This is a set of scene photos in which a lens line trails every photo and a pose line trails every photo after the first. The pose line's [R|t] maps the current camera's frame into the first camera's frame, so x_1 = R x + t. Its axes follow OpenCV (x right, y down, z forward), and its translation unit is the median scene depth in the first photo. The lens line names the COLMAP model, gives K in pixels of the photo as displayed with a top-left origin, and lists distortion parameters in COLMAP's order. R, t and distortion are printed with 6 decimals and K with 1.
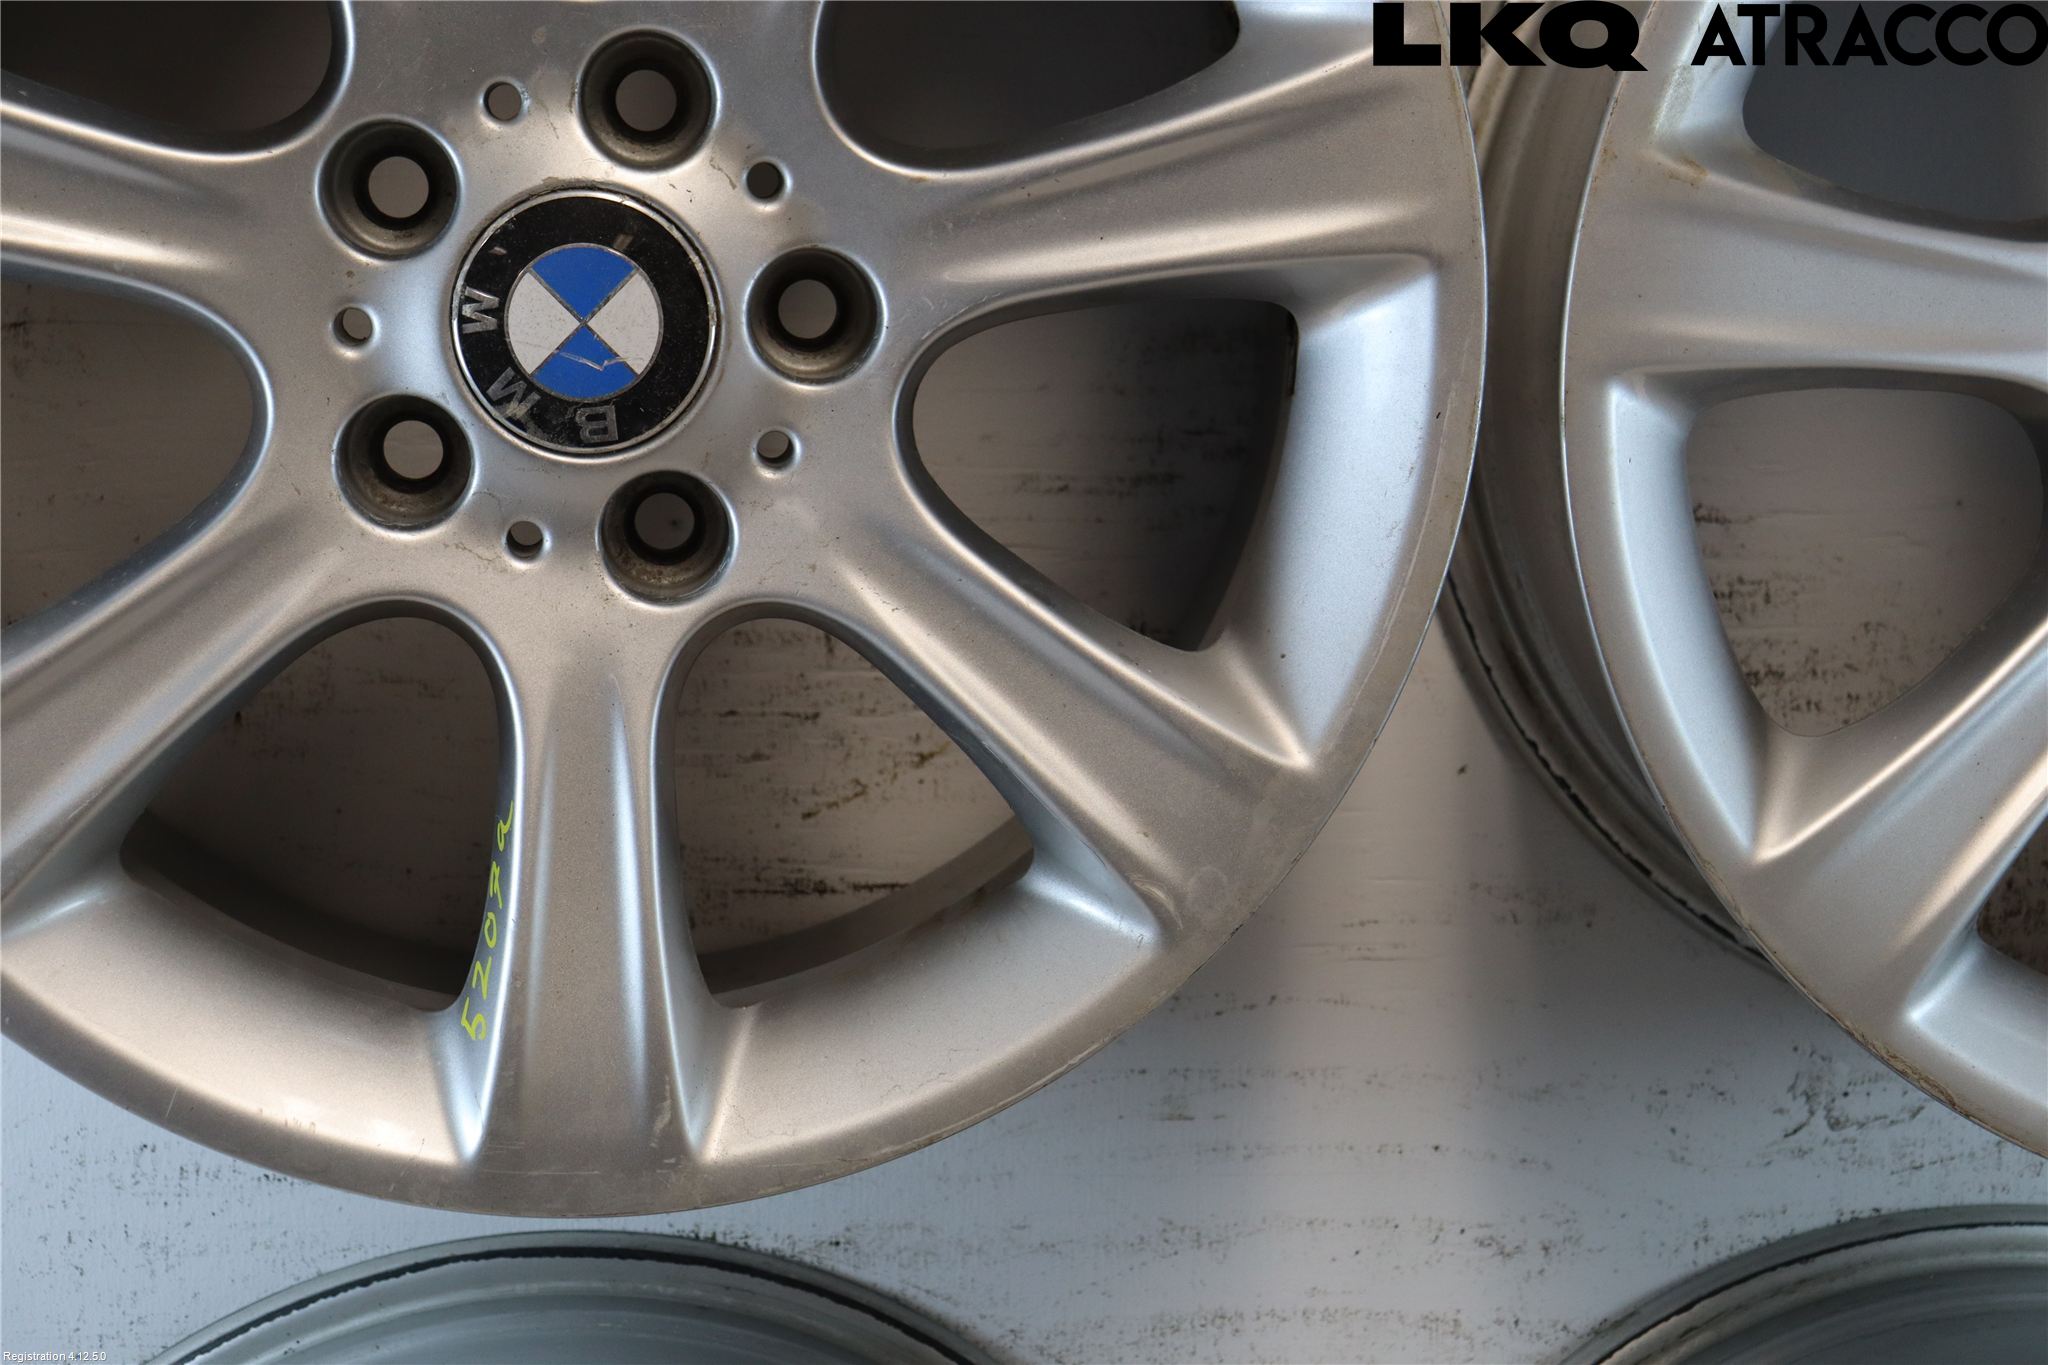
lens RADIAL K [[3832.2, 0, 1014.3], [0, 3832.2, 692.6], [0, 0, 1]] dist [0.206822, 0.000000]
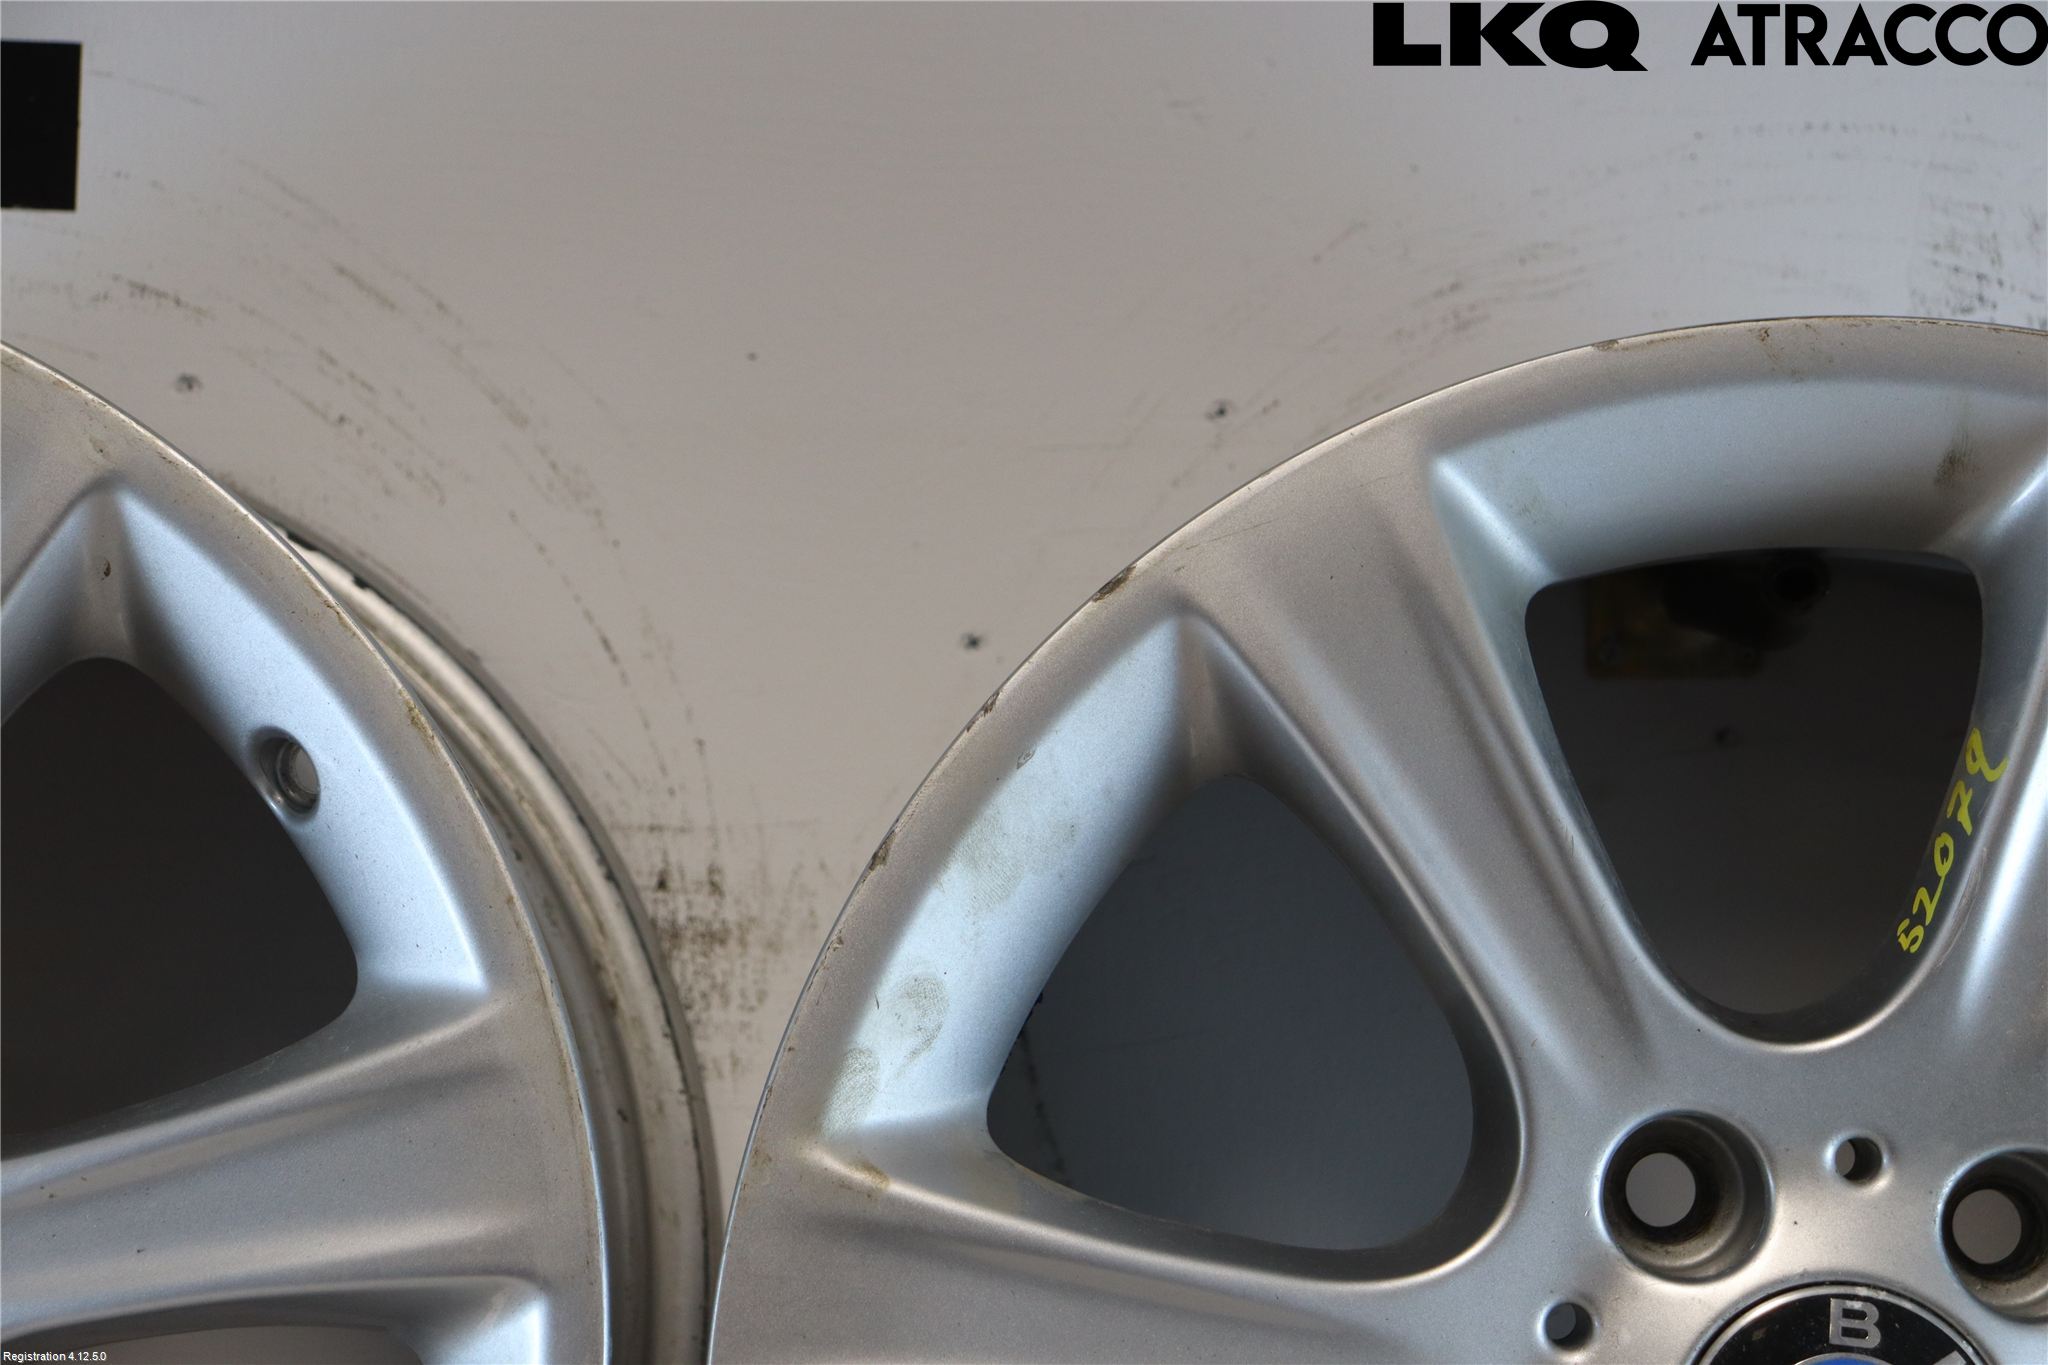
lens RADIAL K [[3832.2, 0, 1005.3], [0, 3832.2, 708.1], [0, 0, 1]] dist [0.206822, 0.000000]
pose [[0.991232, 0.002678, -0.132104, 0.300302], [-0.032578, 0.973881, -0.224708, -0.051179], [0.128052, 0.227041, 0.965430, 0.213521]]
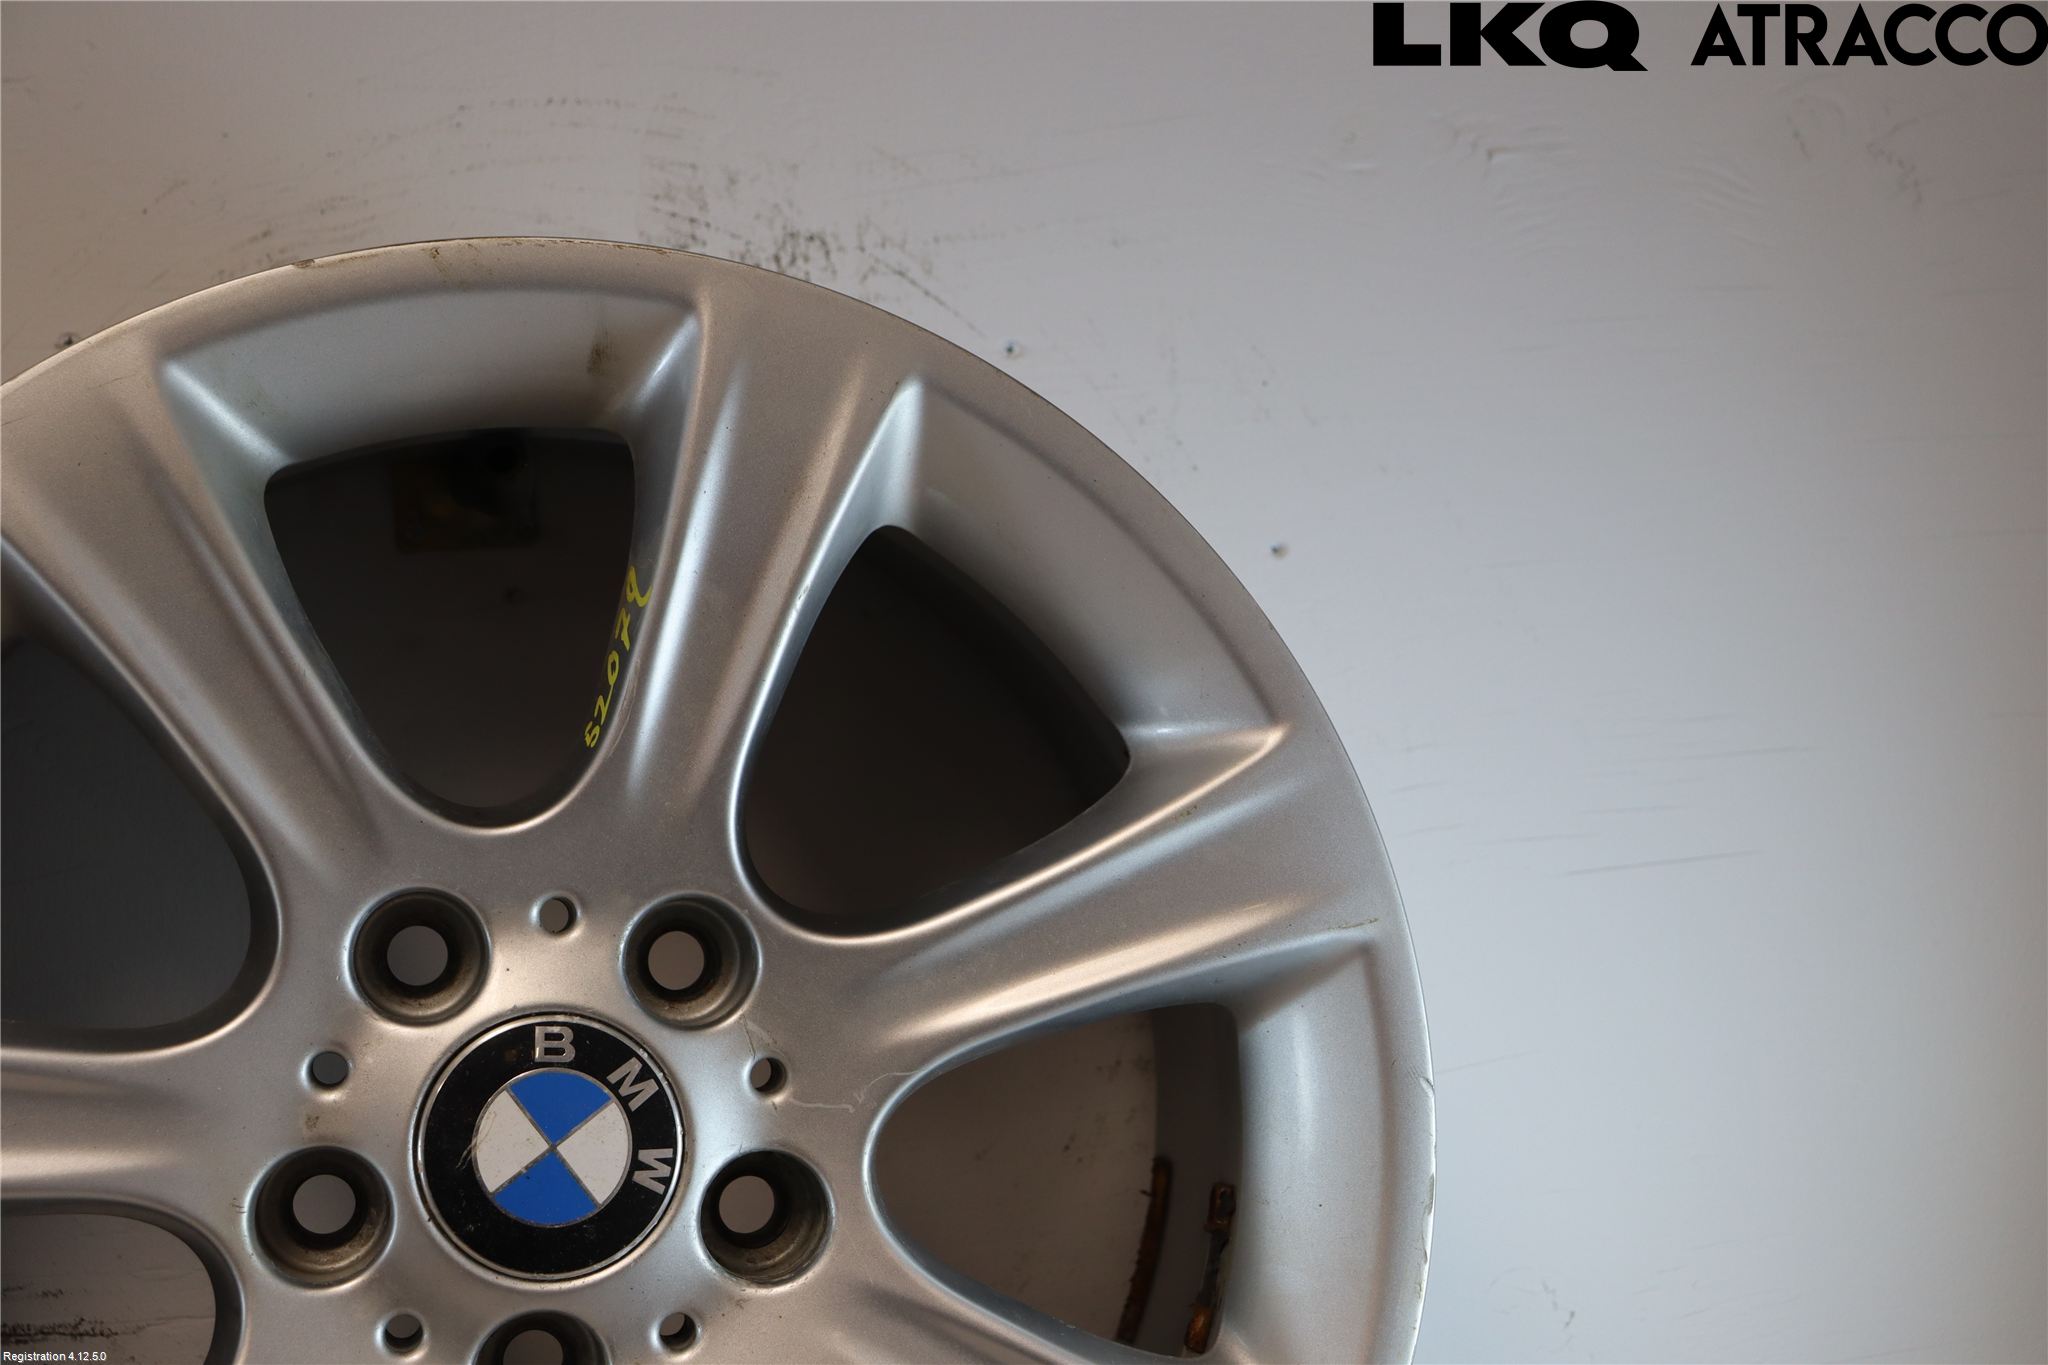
lens RADIAL K [[3100.6, 0, 1016.6], [0, 3100.6, 713.9], [0, 0, 1]] dist [0.091380, 0.000000]
pose [[0.992486, -0.056889, 0.108325, 0.402248], [0.077228, 0.977960, -0.193986, -0.032129], [-0.094902, 0.200894, 0.975005, 0.225808]]
